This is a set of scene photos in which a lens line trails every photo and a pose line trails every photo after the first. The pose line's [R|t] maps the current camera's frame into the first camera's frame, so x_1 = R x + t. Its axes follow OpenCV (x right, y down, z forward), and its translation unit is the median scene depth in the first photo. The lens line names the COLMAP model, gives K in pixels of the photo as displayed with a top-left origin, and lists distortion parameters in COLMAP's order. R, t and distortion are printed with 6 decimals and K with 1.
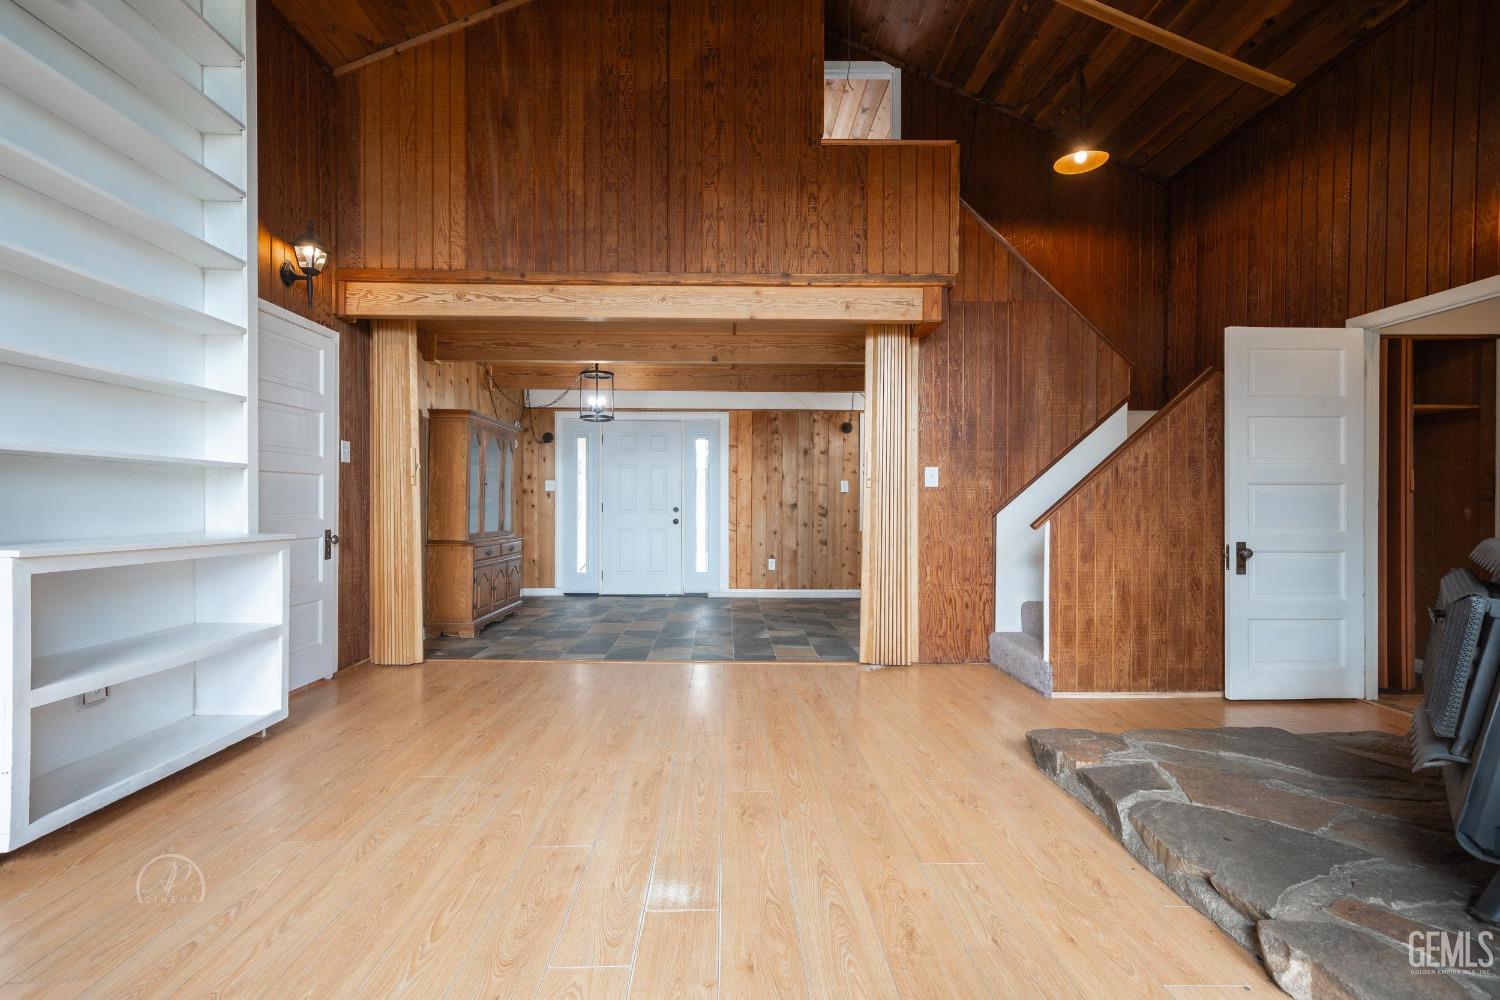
lens RADIAL K [[654.3, 0, 742.3], [0, 654.3, 495.6], [0, 0, 1]] dist [0.001448, 0.000742]
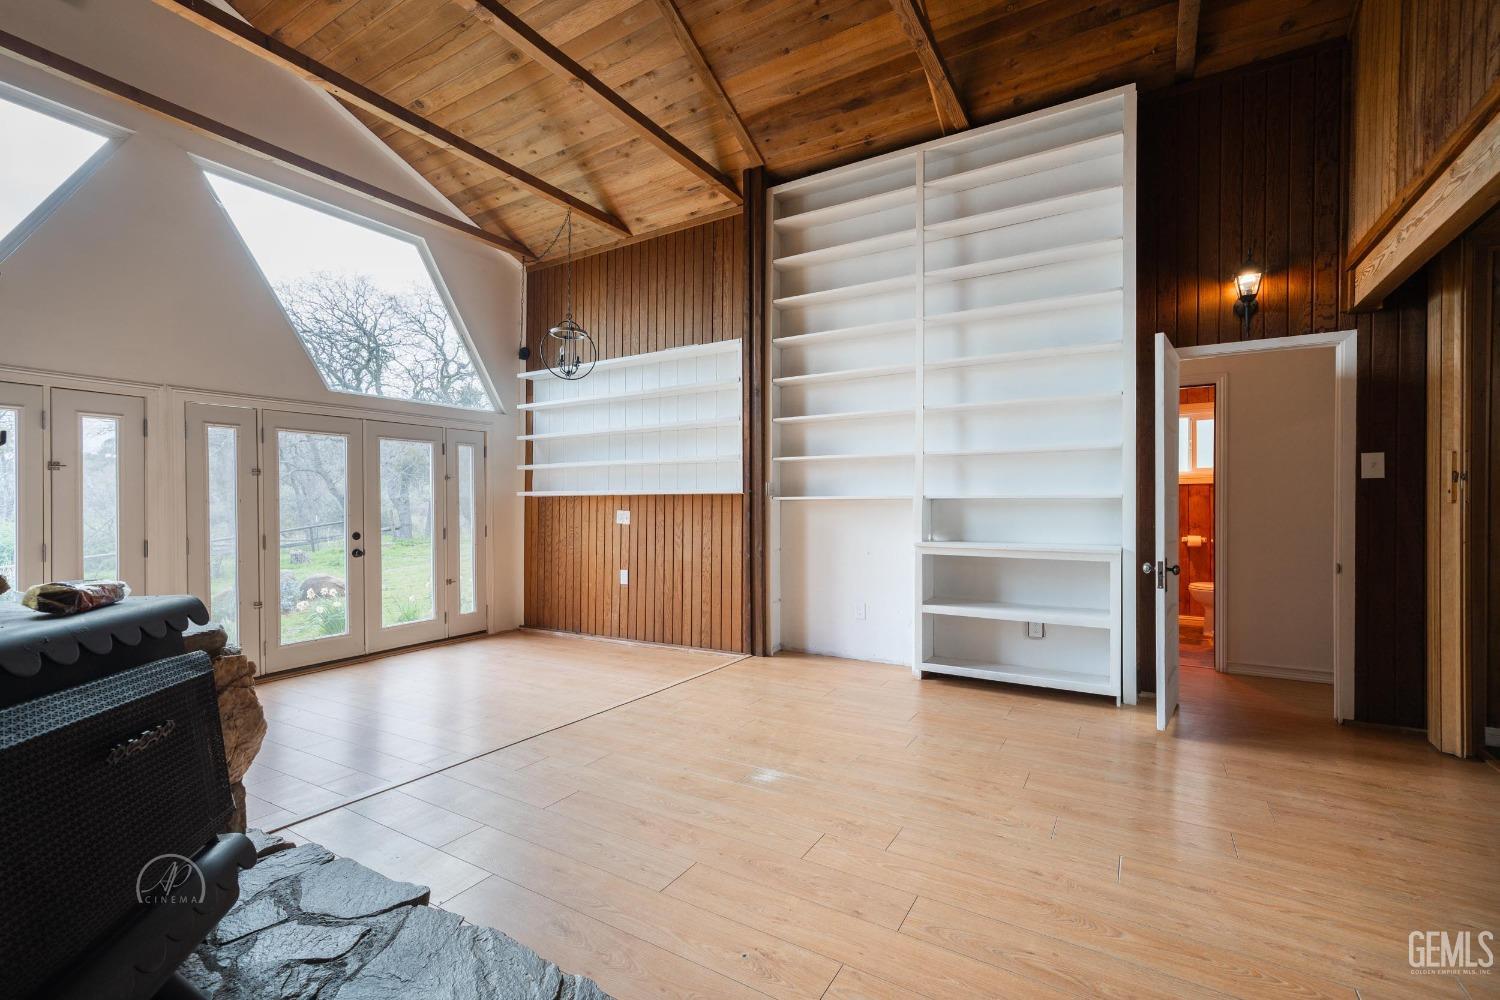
lens RADIAL K [[663.8, 0, 750.0], [0, 663.8, 500.0], [0, 0, 1]] dist [0.000810, 0.000258]
pose [[-0.524370, -0.011979, -0.851406, 0.901687], [0.009575, 0.999755, -0.019963, -0.021262], [0.851437, -0.018620, -0.524127, 1.272351]]
